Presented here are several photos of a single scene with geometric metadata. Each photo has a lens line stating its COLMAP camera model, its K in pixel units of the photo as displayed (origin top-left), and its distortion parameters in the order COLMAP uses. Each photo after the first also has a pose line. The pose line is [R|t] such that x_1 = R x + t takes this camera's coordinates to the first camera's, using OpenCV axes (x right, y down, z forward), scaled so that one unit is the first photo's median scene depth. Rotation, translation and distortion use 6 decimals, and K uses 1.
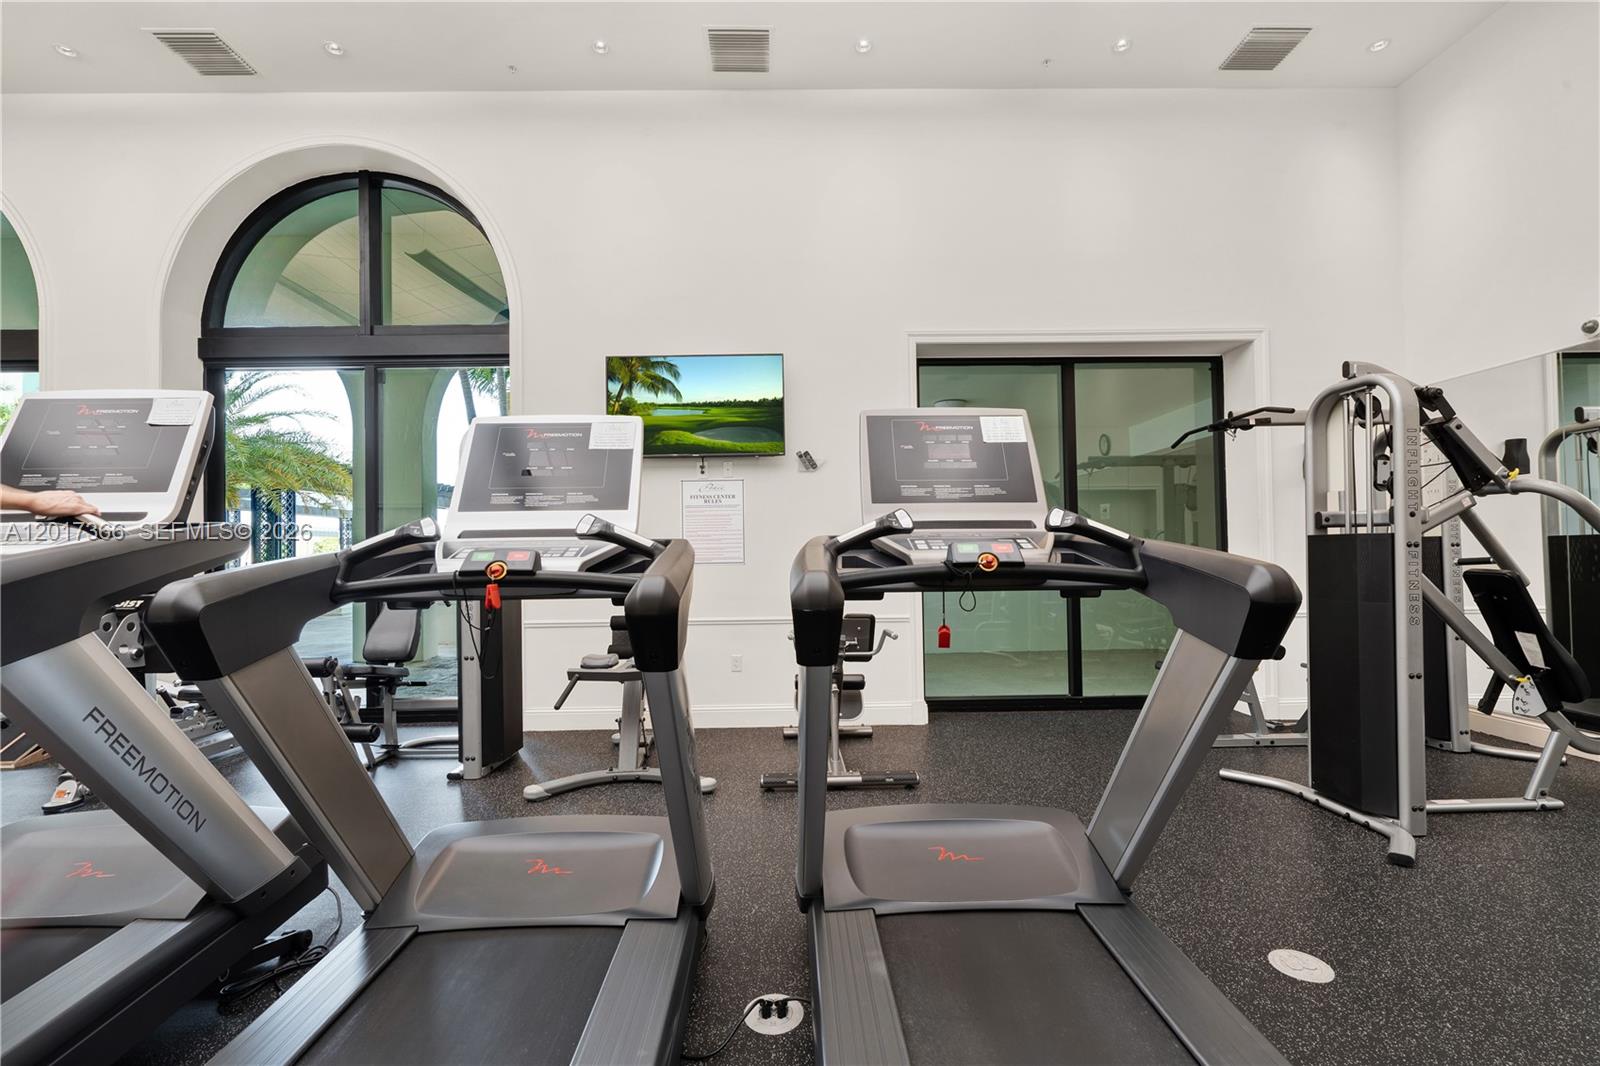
lens RADIAL K [[723.4, 0, 794.9], [0, 723.4, 541.4], [0, 0, 1]] dist [-0.001582, 0.000086]
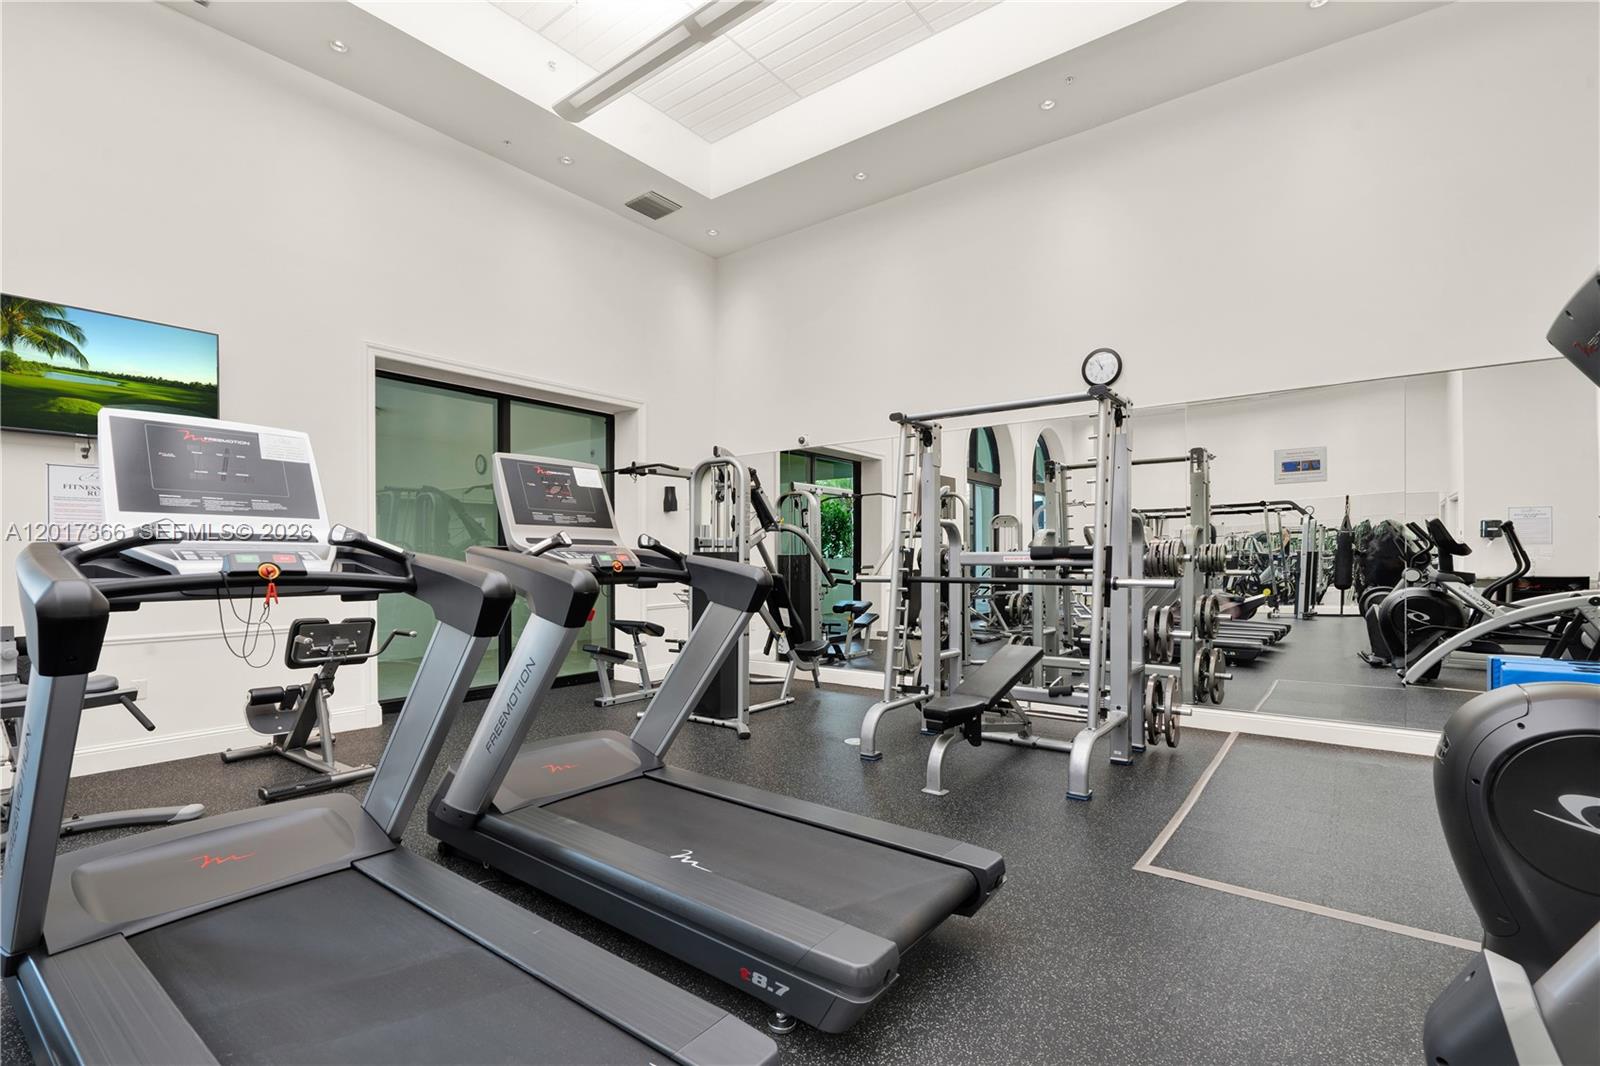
lens RADIAL K [[723.4, 0, 814.8], [0, 723.4, 564.0], [0, 0, 1]] dist [-0.001582, 0.000086]
pose [[0.612580, 0.008353, 0.790365, -0.374738], [-0.021440, 0.999752, 0.006051, 0.002022], [-0.790118, -0.020652, 0.612607, -0.176045]]
